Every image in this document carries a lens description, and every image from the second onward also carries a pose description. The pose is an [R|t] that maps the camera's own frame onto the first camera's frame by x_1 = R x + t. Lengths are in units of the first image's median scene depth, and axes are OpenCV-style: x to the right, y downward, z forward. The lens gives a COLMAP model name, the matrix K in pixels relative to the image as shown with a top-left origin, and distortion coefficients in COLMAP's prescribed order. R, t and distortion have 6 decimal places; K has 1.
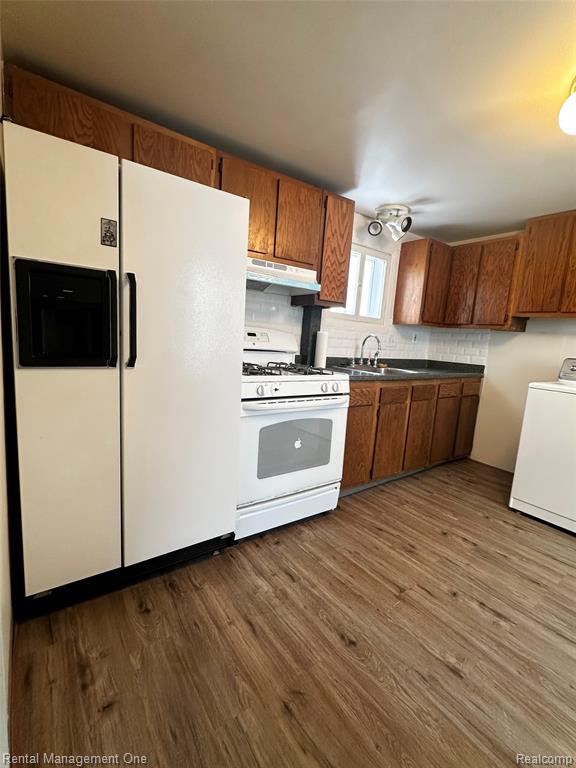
lens RADIAL K [[348.1, 0, 290.6], [0, 348.1, 383.9], [0, 0, 1]] dist [-0.001984, 0.000874]
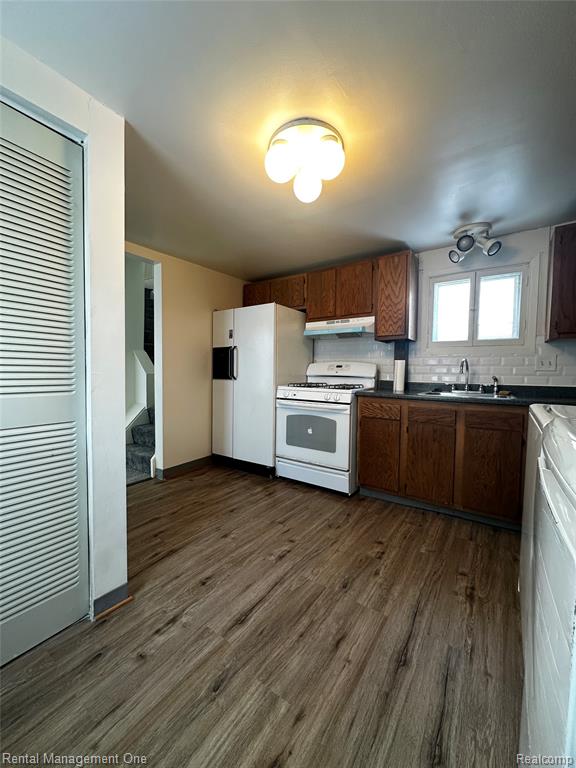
lens RADIAL K [[306.6, 0, 289.3], [0, 306.6, 385.3], [0, 0, 1]] dist [0.000673, 0.000131]
pose [[0.328657, -0.021028, -0.944215, 1.308275], [-0.120742, 0.990613, -0.064088, 0.066088], [0.936700, 0.135070, 0.323033, 0.426300]]
